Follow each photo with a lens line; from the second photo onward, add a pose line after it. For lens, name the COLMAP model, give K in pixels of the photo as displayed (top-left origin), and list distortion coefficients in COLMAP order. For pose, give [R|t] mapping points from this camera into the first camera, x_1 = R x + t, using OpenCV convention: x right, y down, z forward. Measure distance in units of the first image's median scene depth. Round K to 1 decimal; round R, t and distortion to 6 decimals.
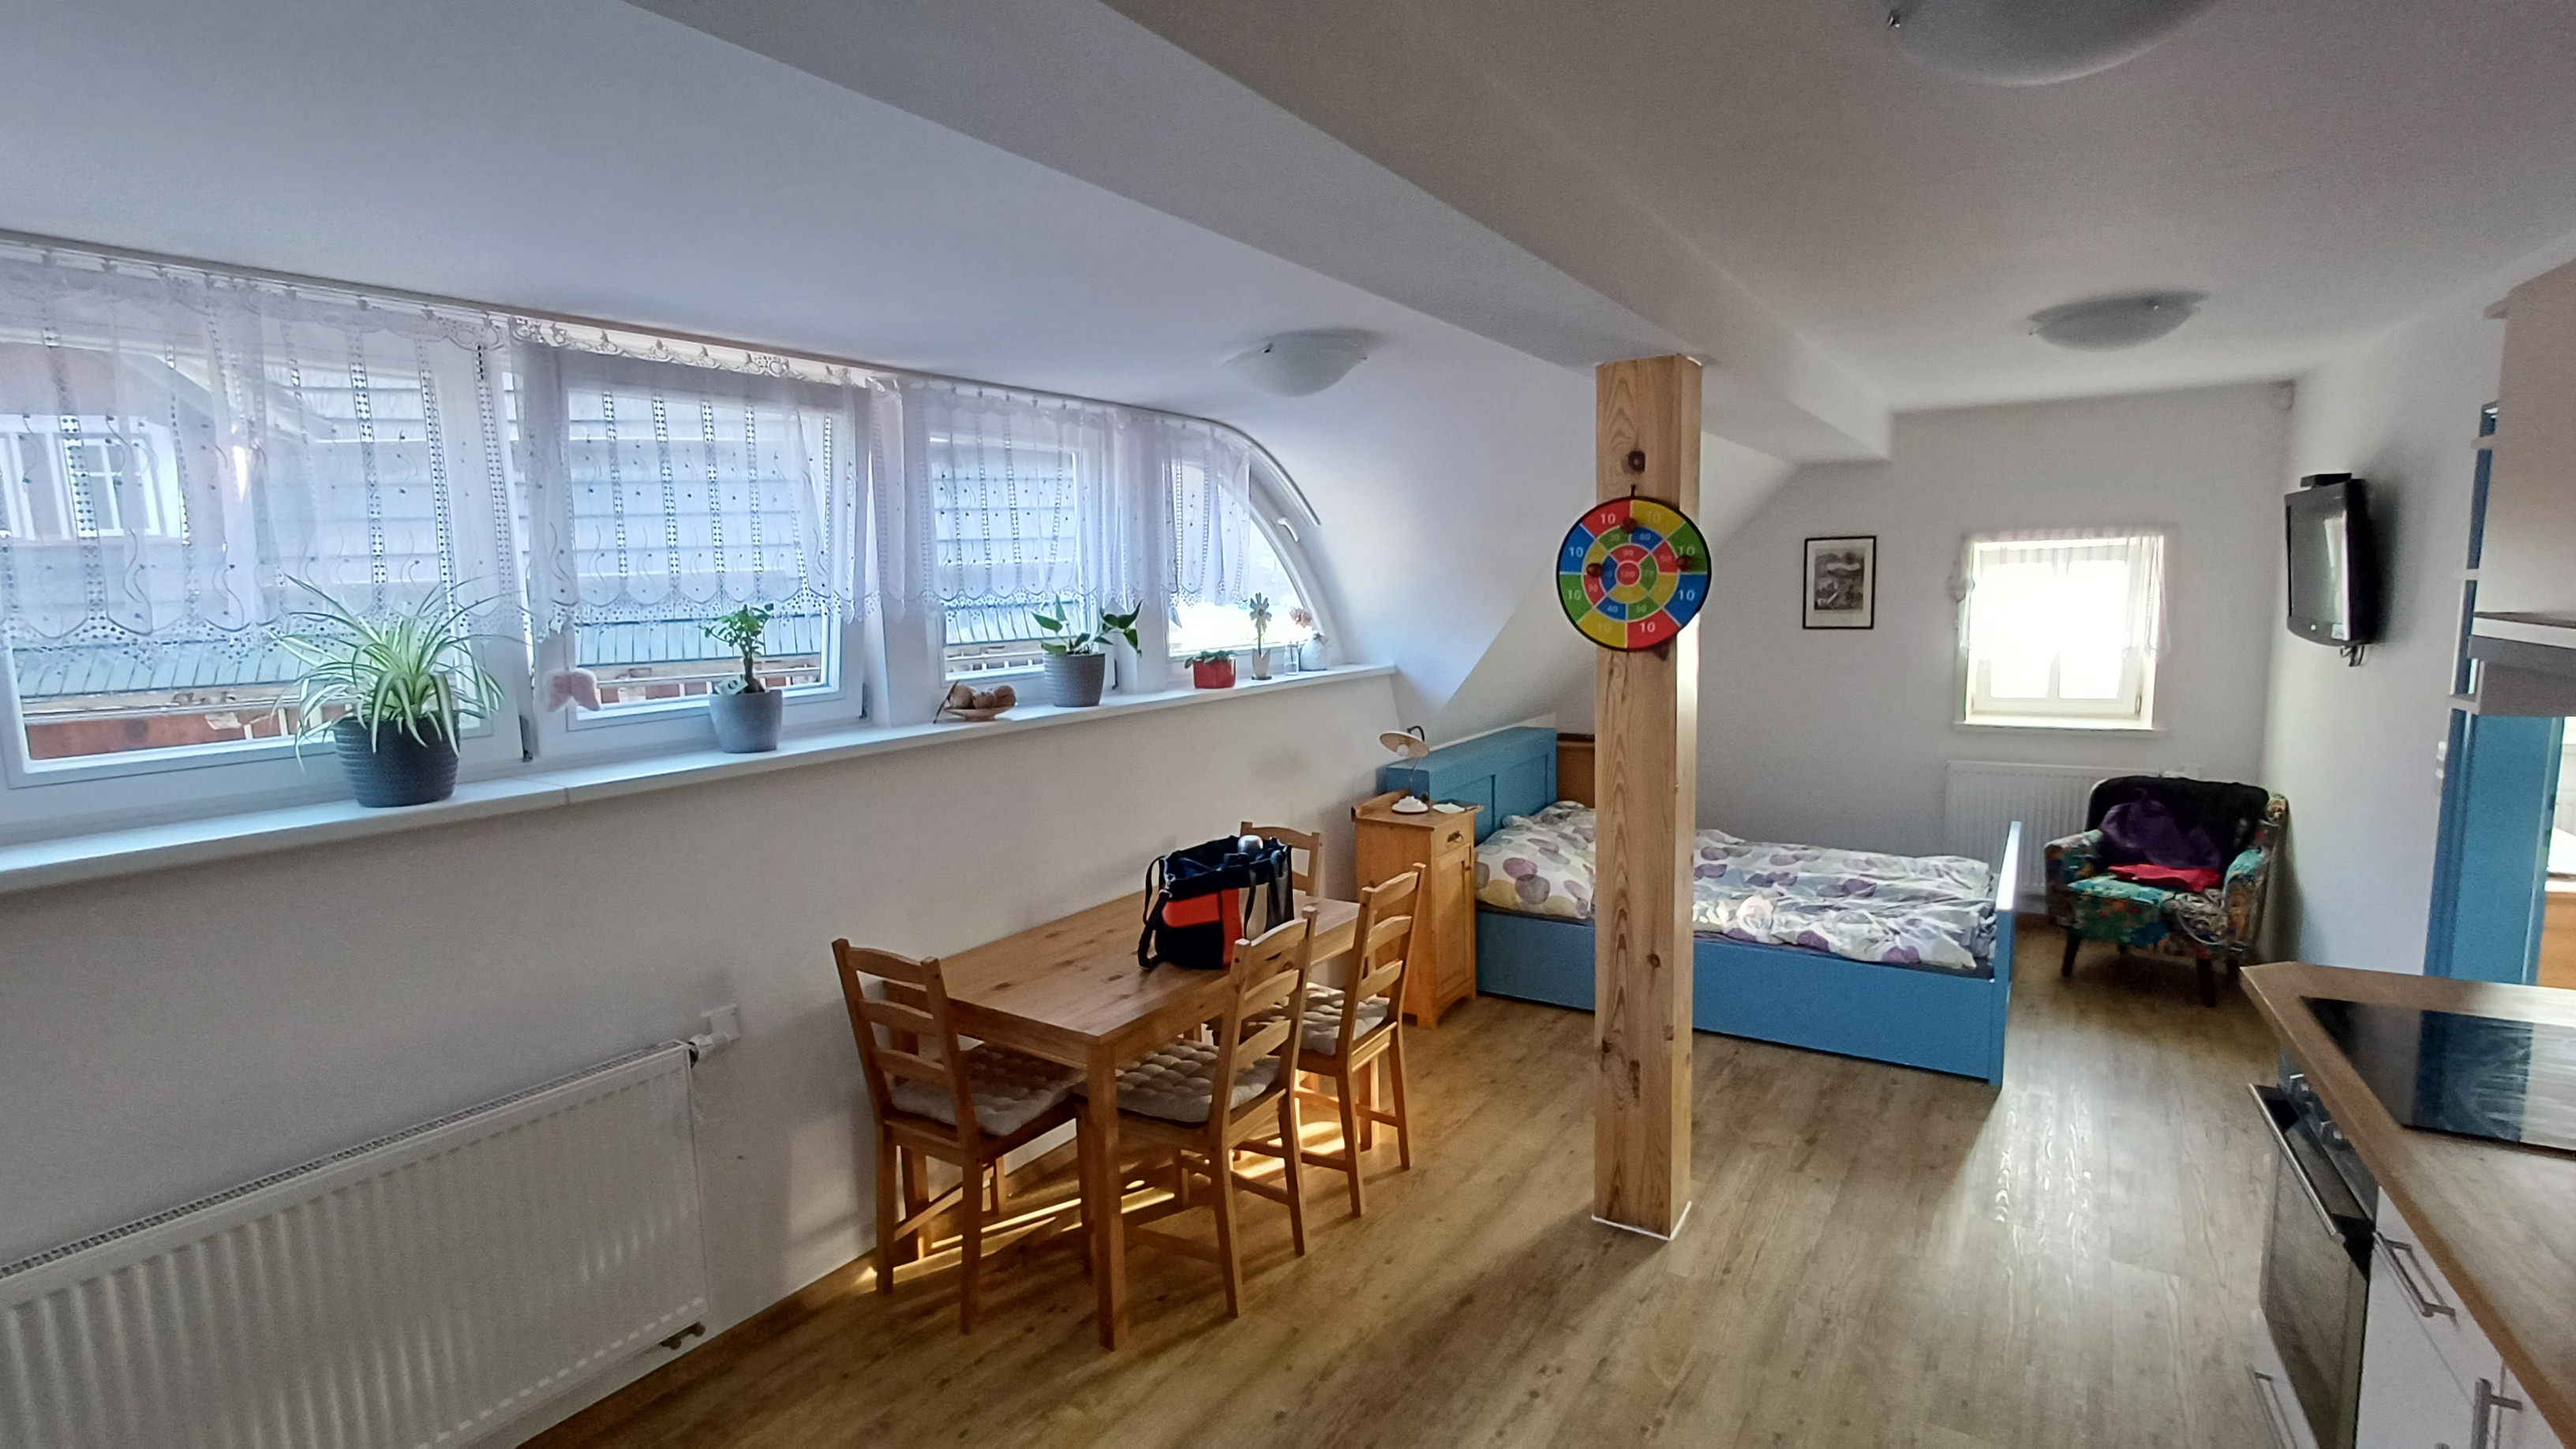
lens RADIAL K [[1185.0, 0, 1289.1], [0, 1185.0, 730.7], [0, 0, 1]] dist [-0.000528, -0.000367]
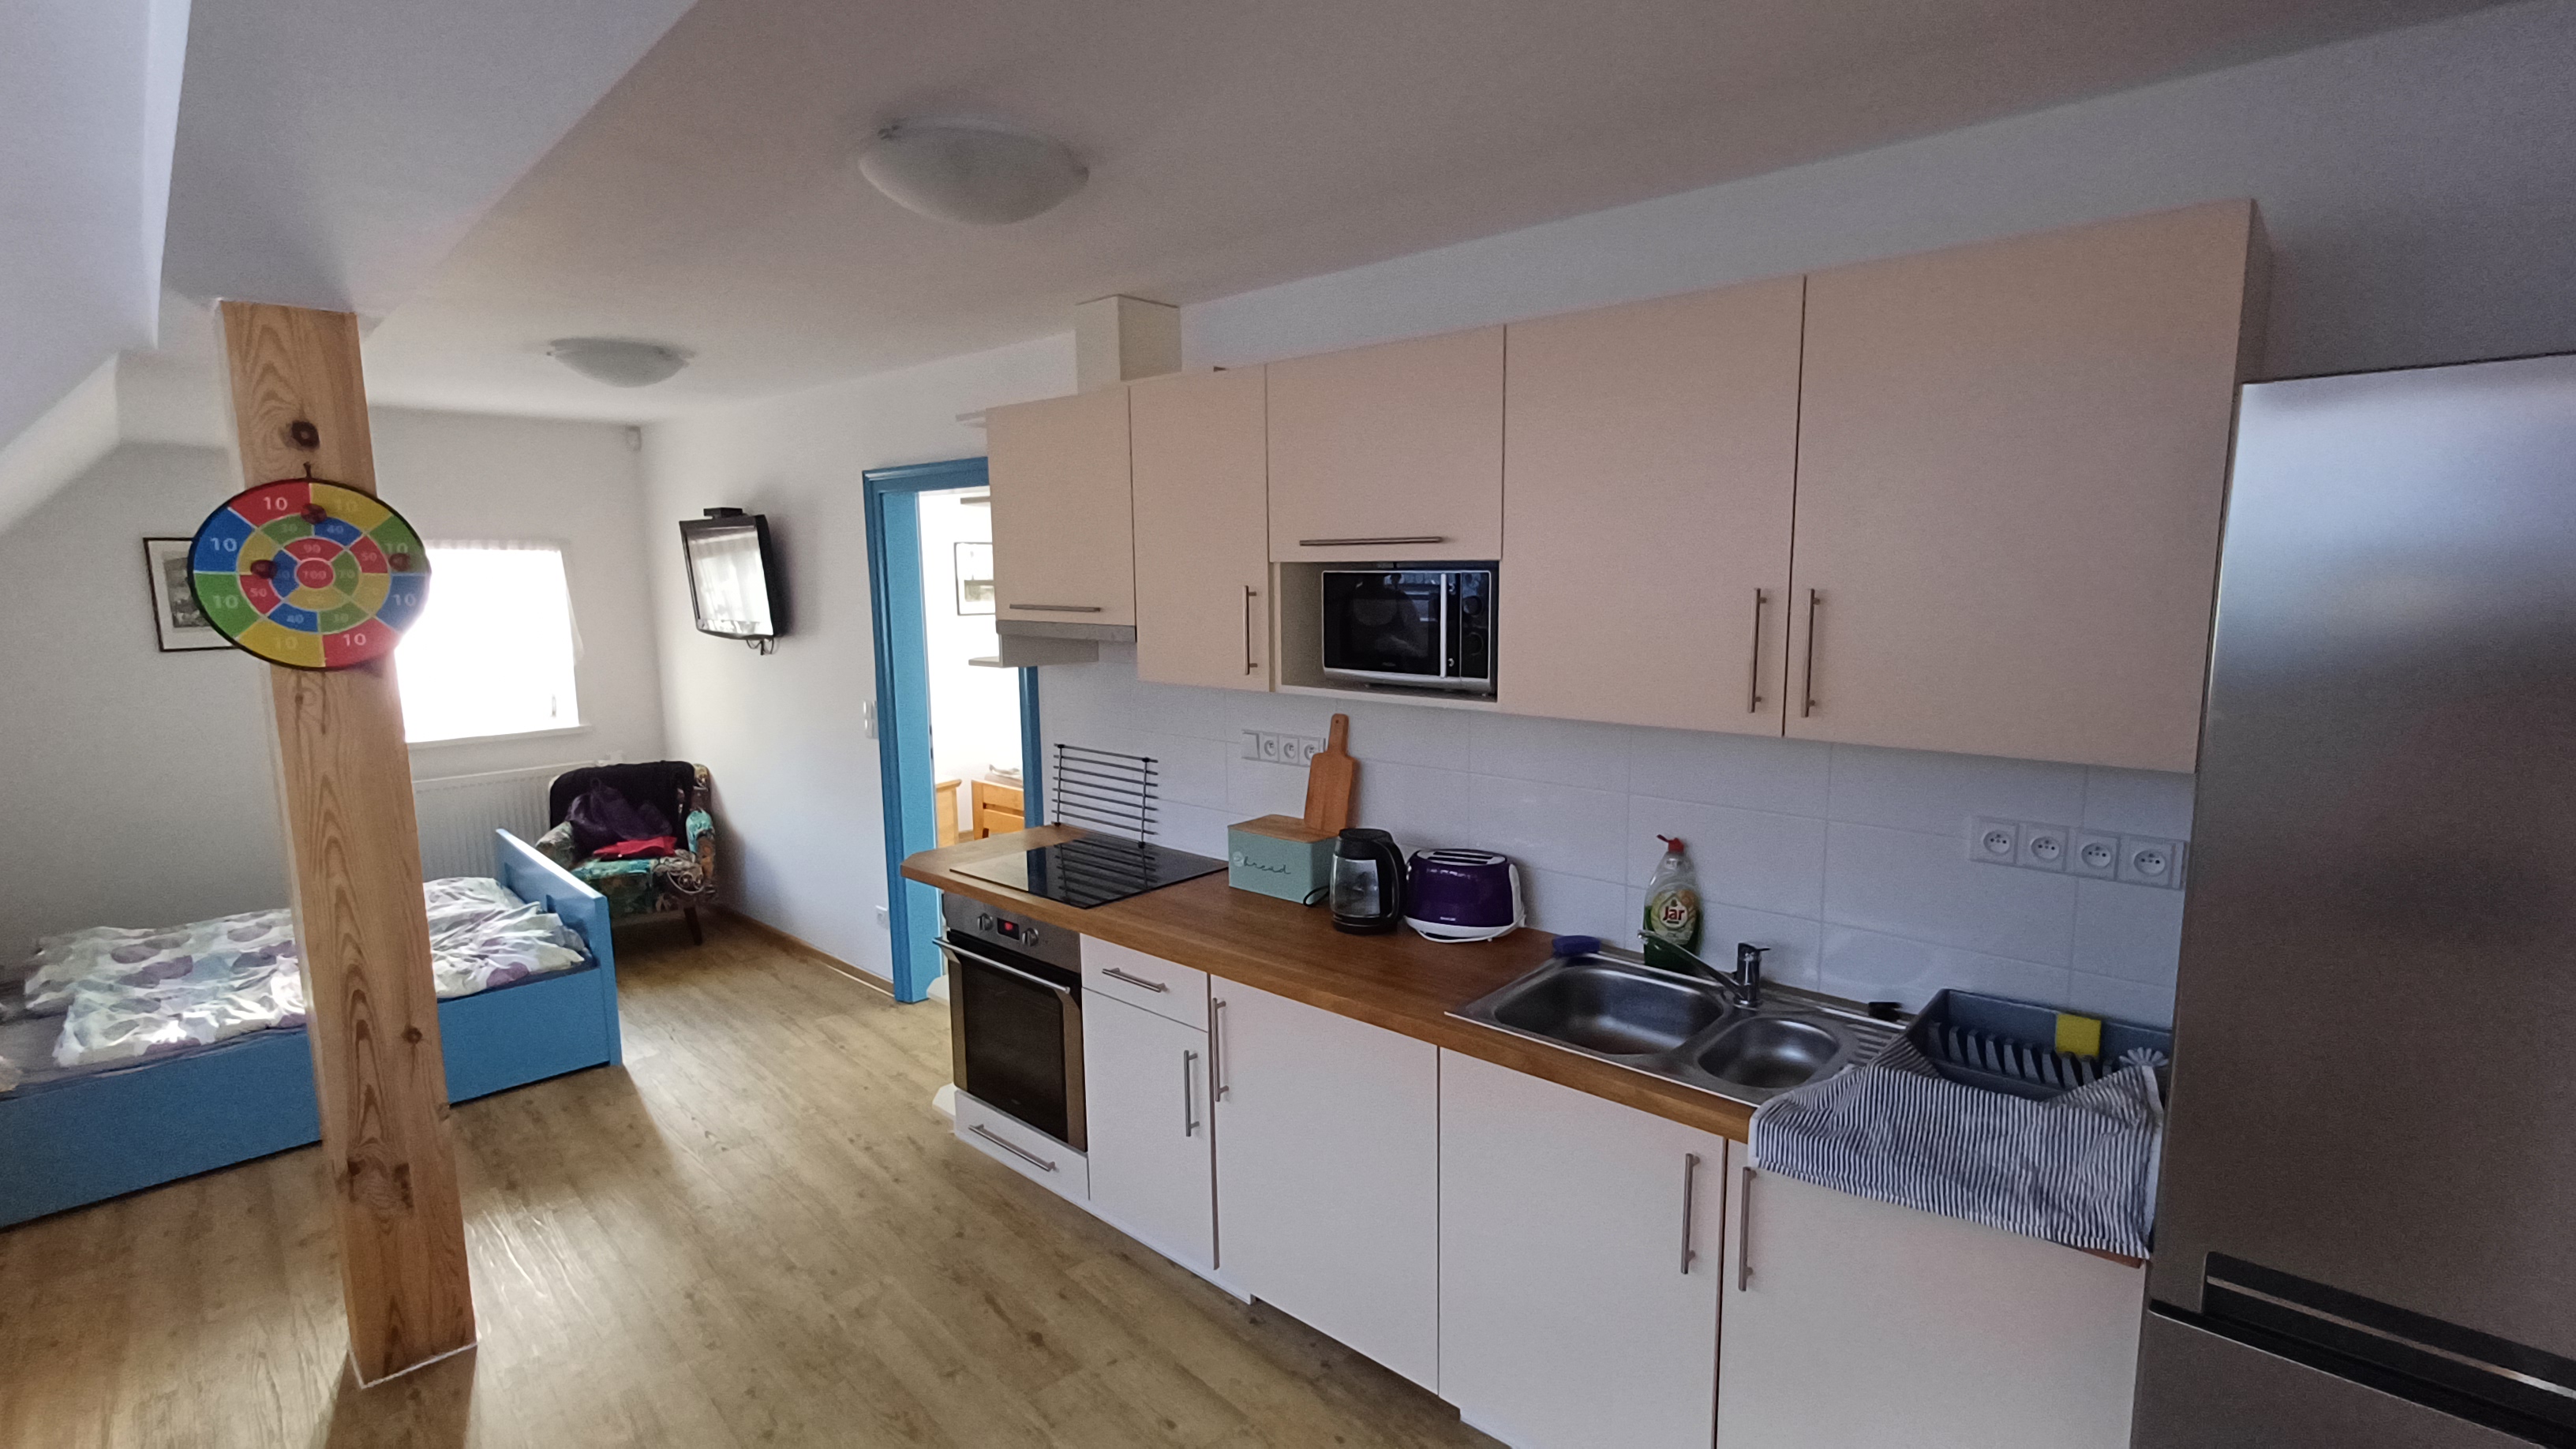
lens RADIAL K [[1185.0, 0, 1290.1], [0, 1185.0, 730.8], [0, 0, 1]] dist [-0.000528, -0.000367]
pose [[0.218506, -0.111227, 0.969476, -0.268516], [0.125565, 0.988429, 0.085101, -0.010021], [-0.967723, 0.103137, 0.229944, 0.141463]]
